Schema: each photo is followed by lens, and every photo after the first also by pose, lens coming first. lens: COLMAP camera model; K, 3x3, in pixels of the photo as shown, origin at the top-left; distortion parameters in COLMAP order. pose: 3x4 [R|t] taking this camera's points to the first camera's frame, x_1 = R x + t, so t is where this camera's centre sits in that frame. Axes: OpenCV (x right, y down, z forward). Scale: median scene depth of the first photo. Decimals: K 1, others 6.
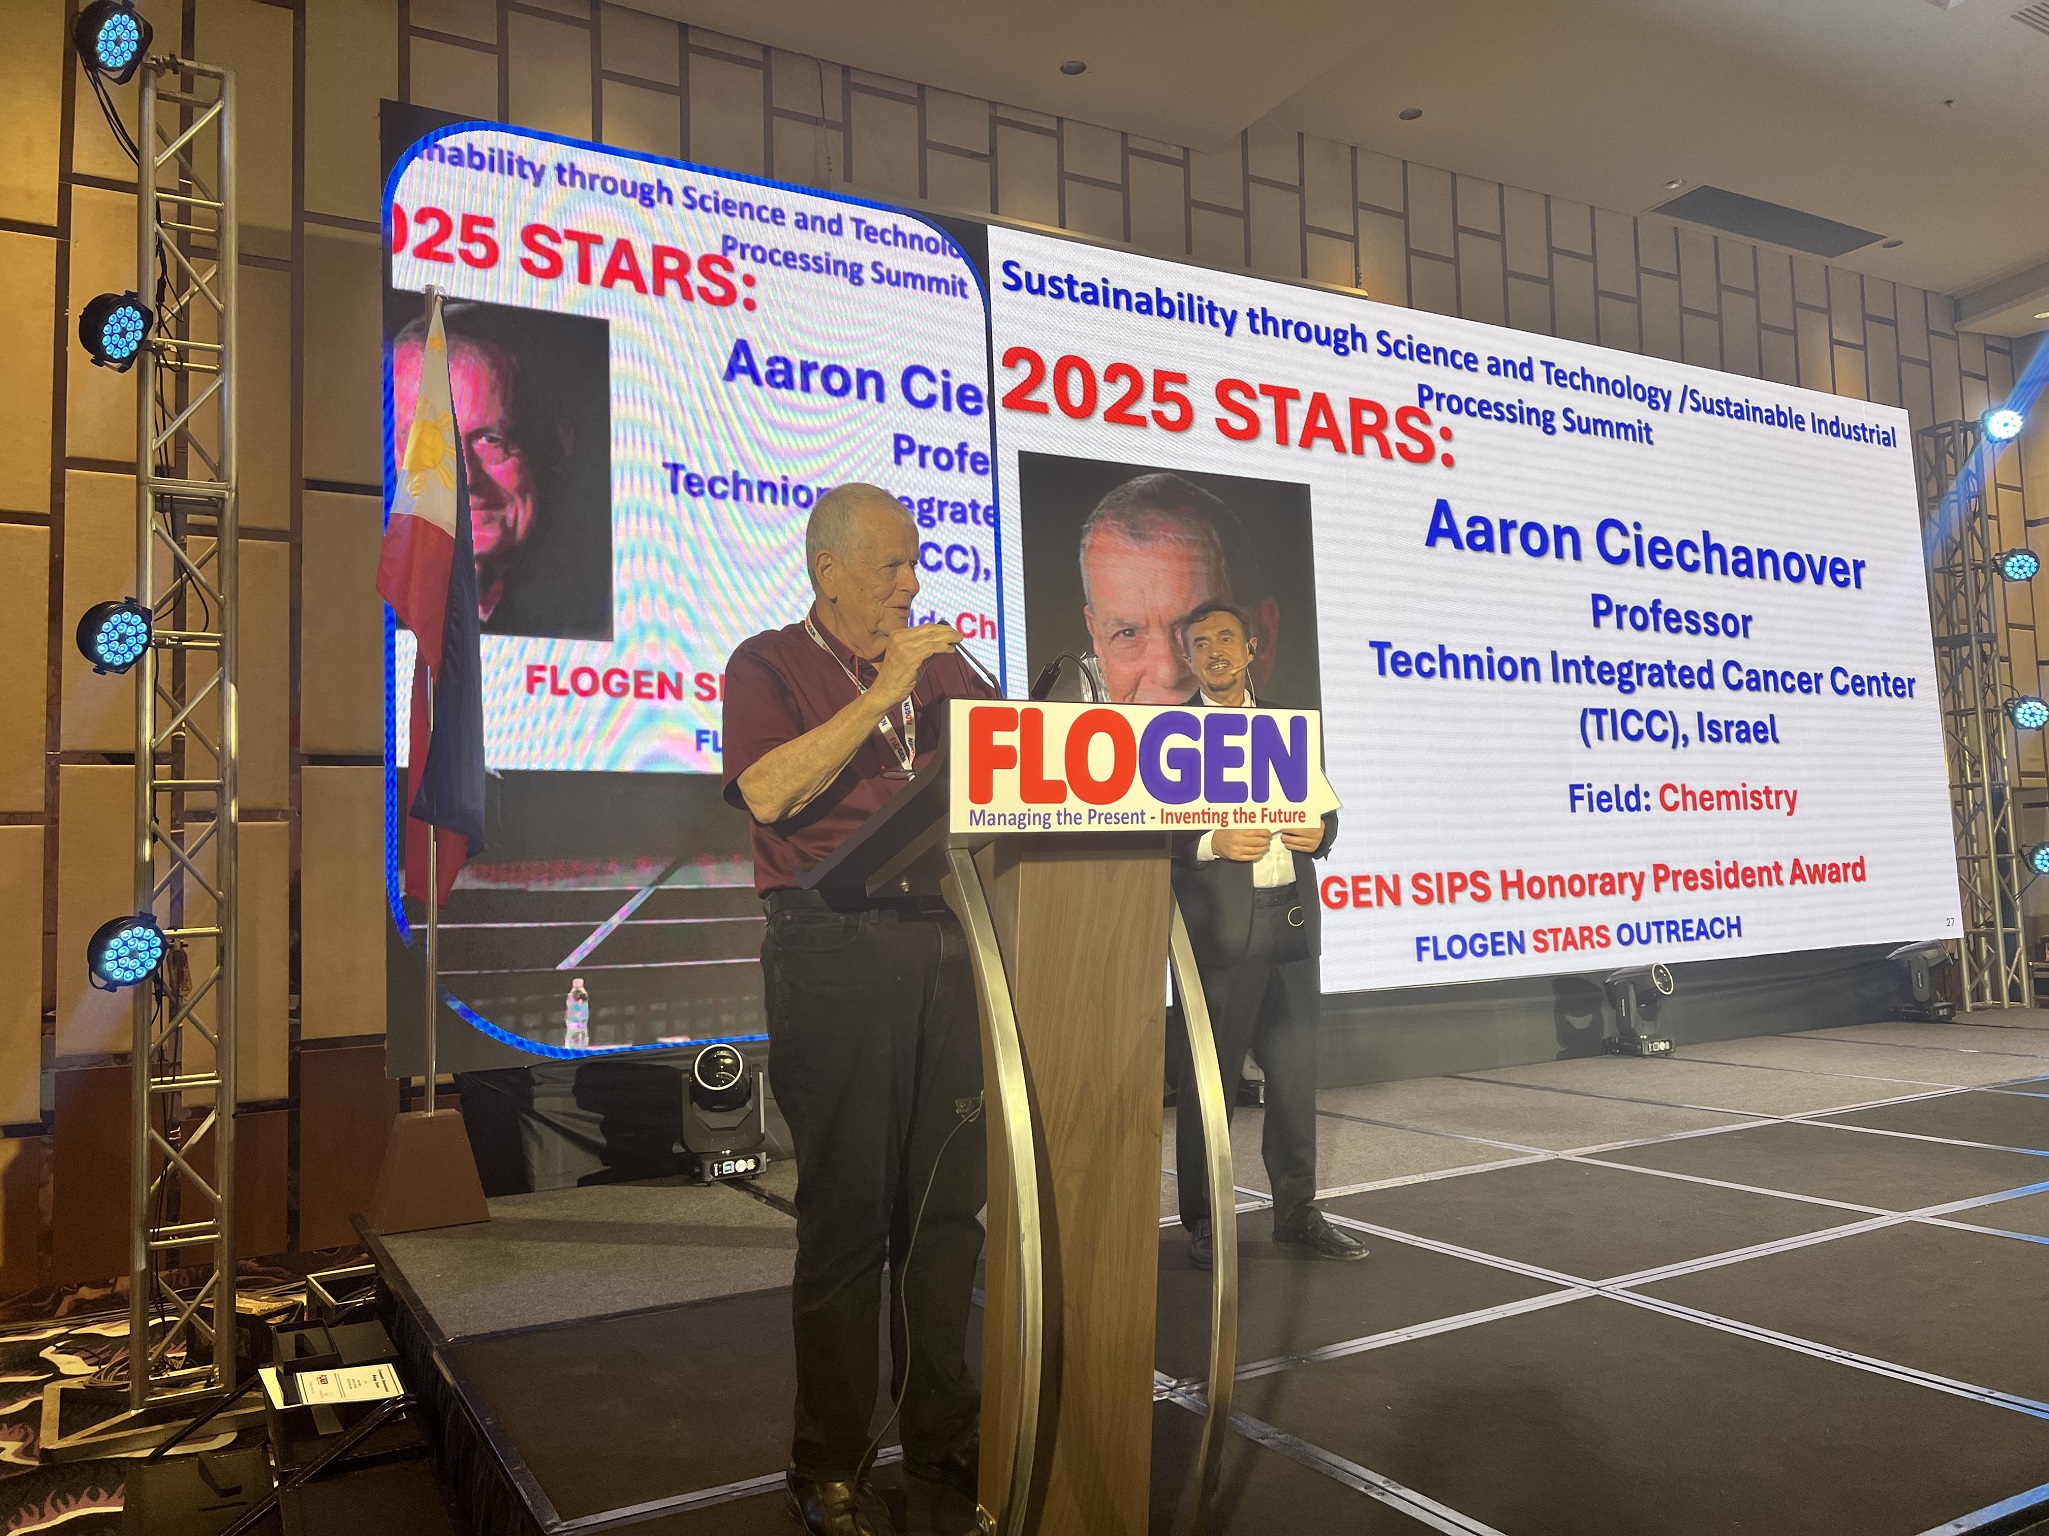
lens RADIAL K [[1545.8, 0, 1027.9], [0, 1545.8, 760.0], [0, 0, 1]] dist [0.044627, -0.045481]
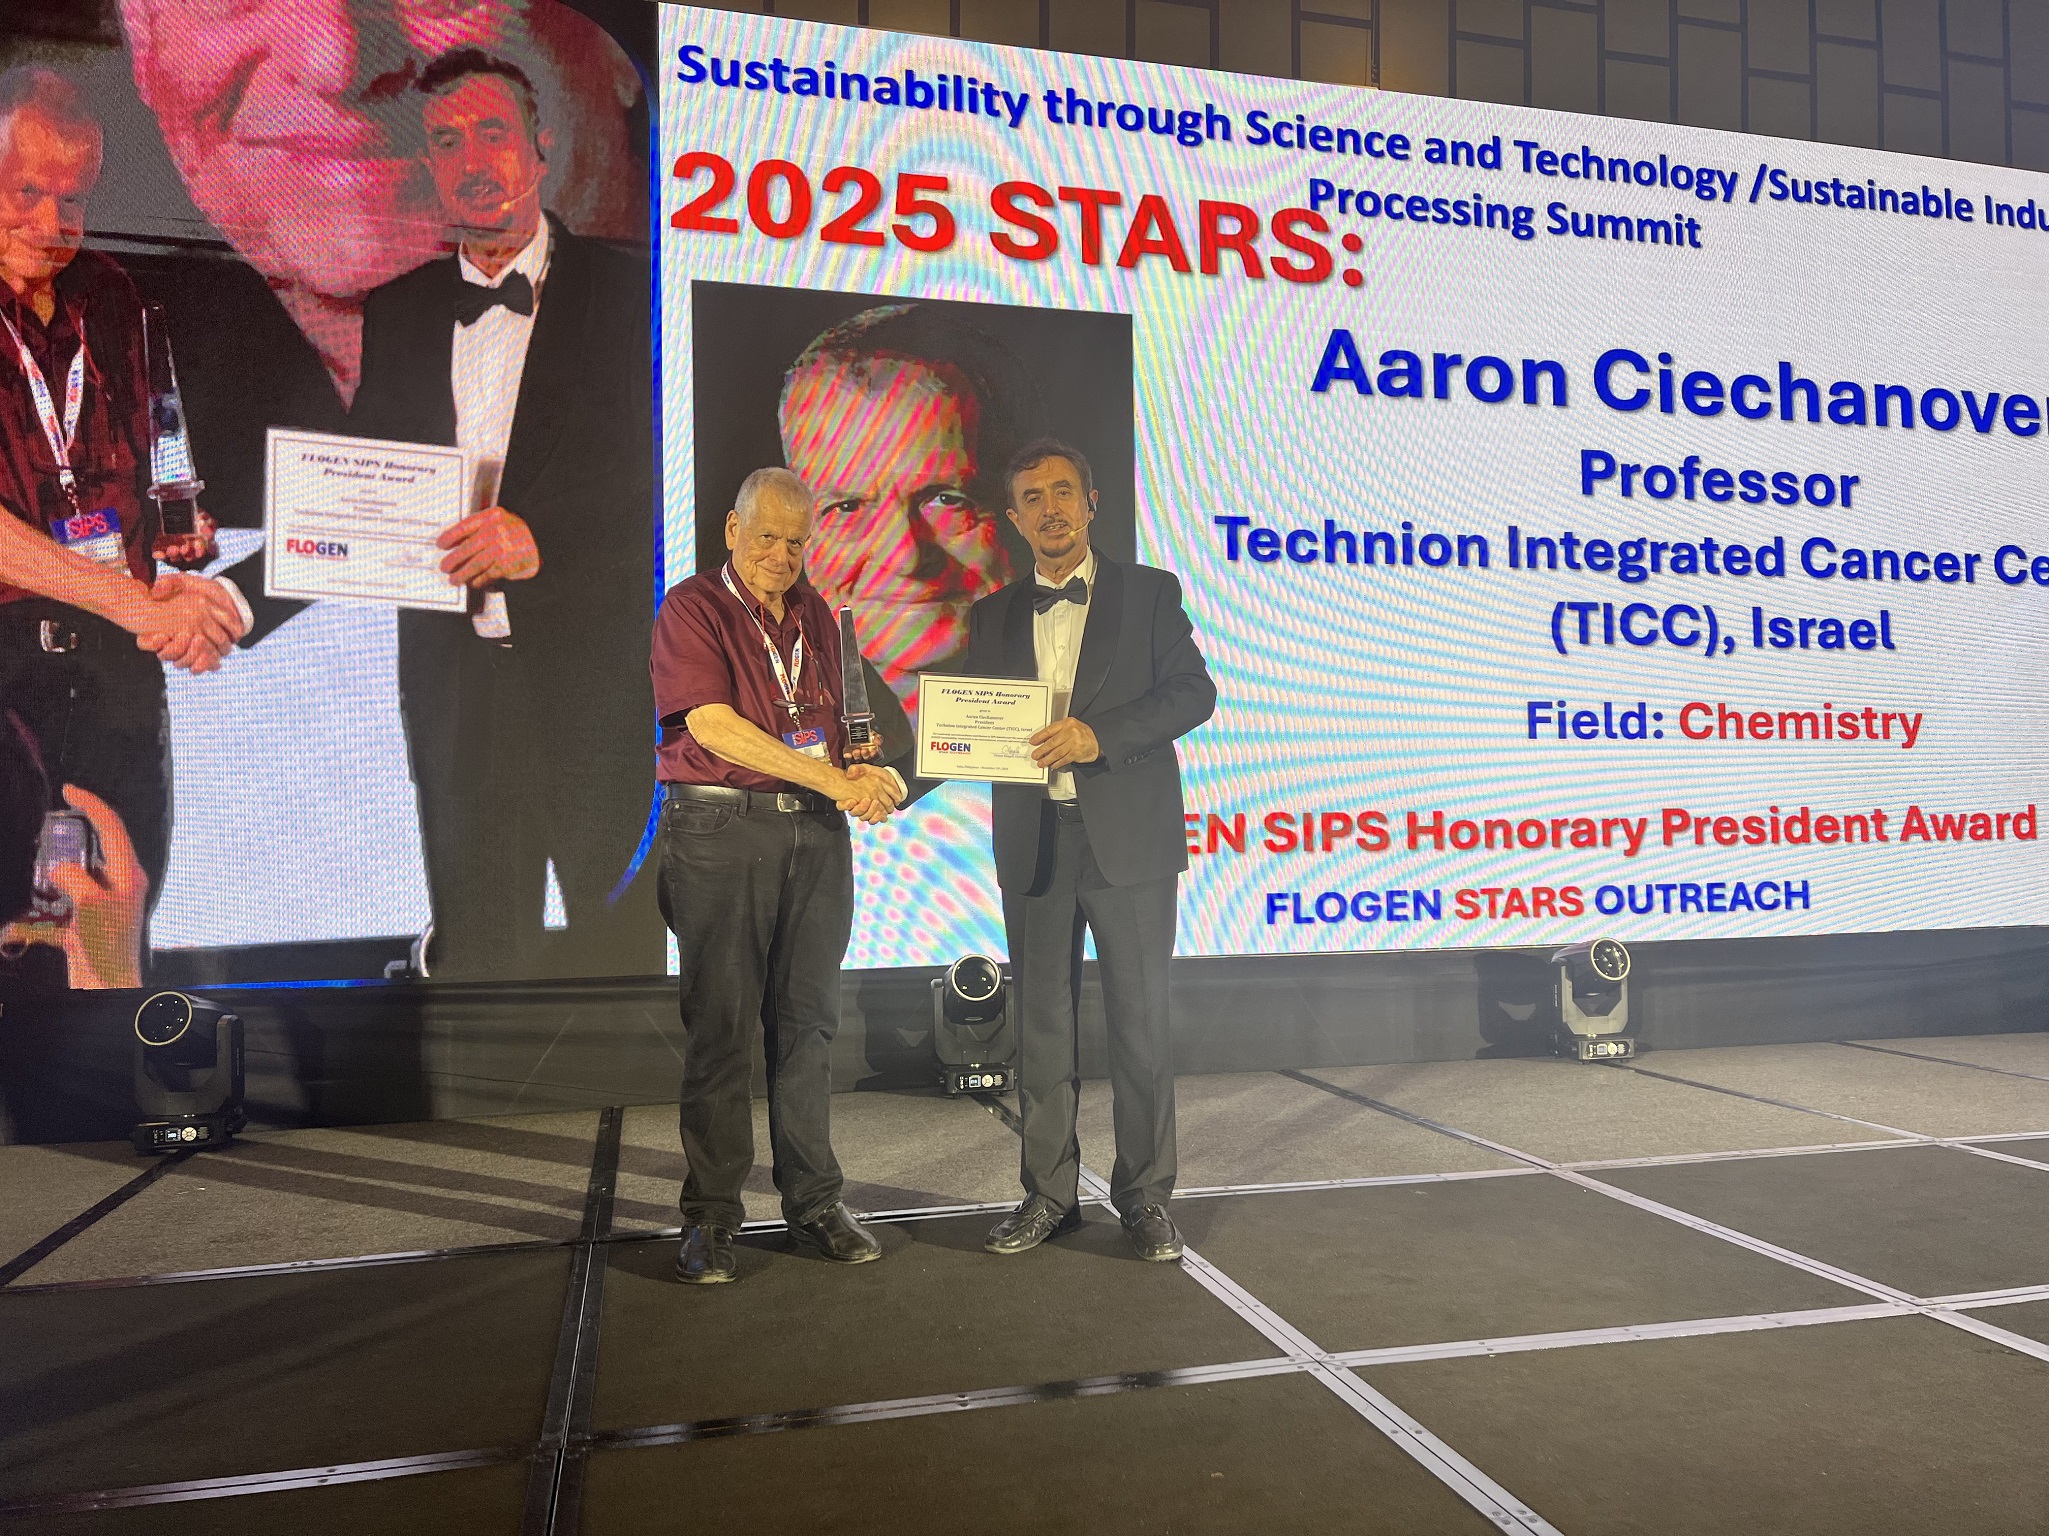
lens RADIAL K [[1545.8, 0, 1040.5], [0, 1545.8, 774.9], [0, 0, 1]] dist [0.044627, -0.045481]
pose [[0.966963, 0.013688, -0.254549, 0.324303], [-0.002301, 0.998985, 0.044979, 0.018704], [0.254907, -0.042908, 0.966013, 0.209934]]
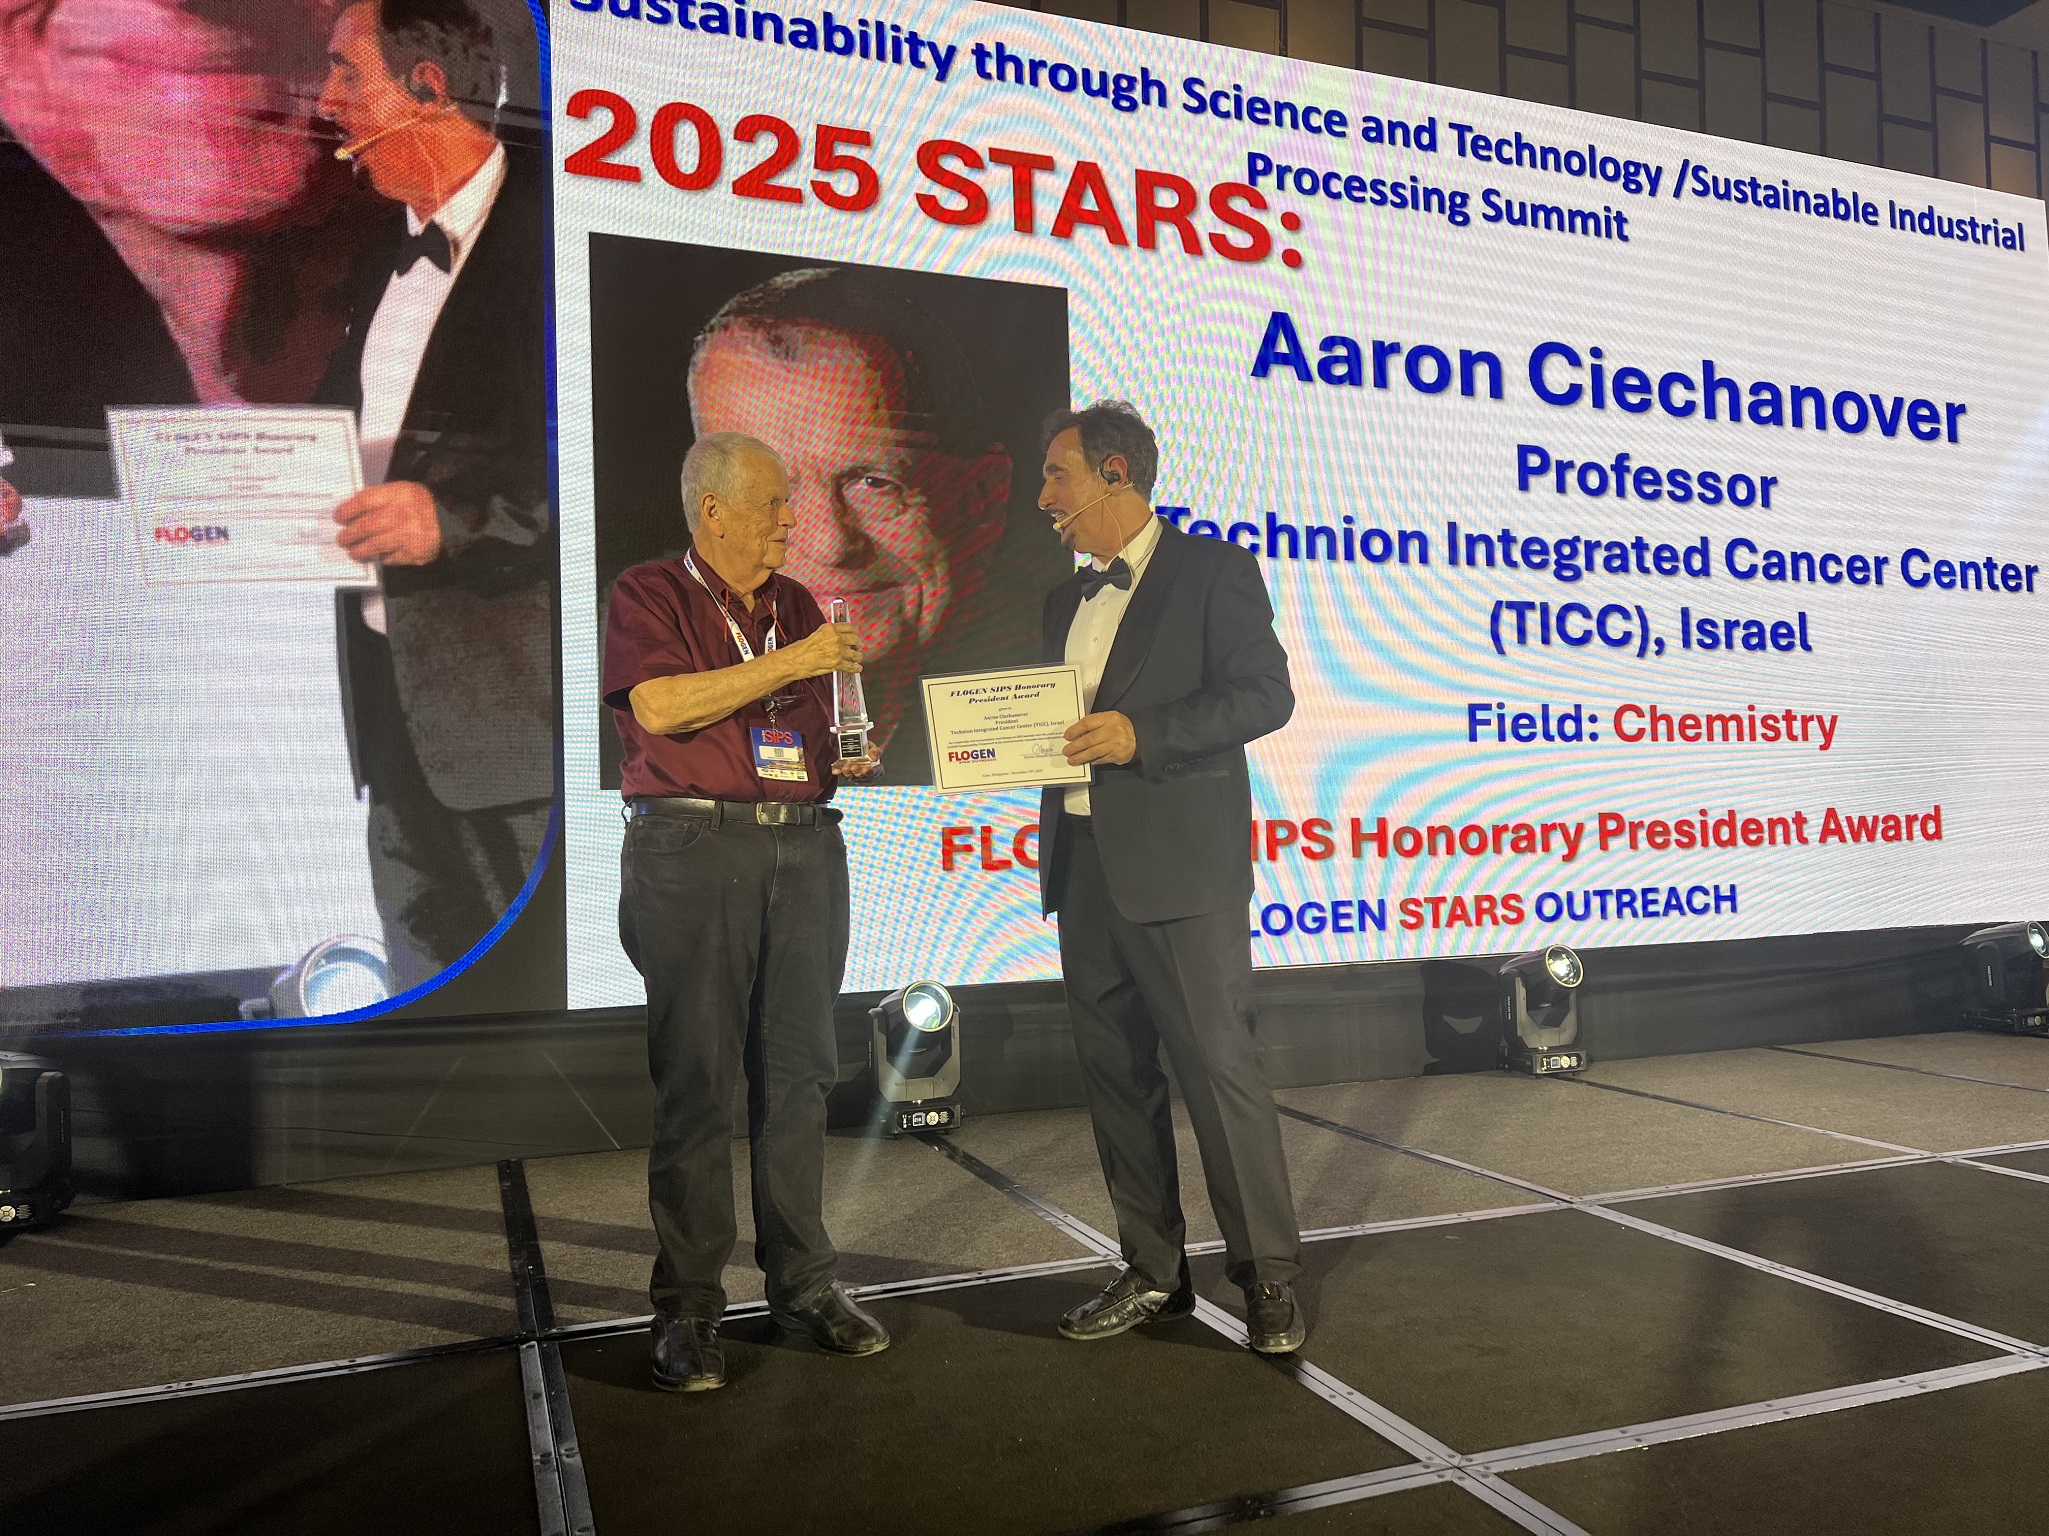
lens RADIAL K [[1545.8, 0, 1042.1], [0, 1545.8, 780.5], [0, 0, 1]] dist [0.044627, -0.045481]
pose [[0.989490, 0.008661, -0.144339, 0.265271], [-0.002046, 0.998943, 0.045913, 0.019749], [0.144584, -0.045135, 0.988463, 0.251066]]
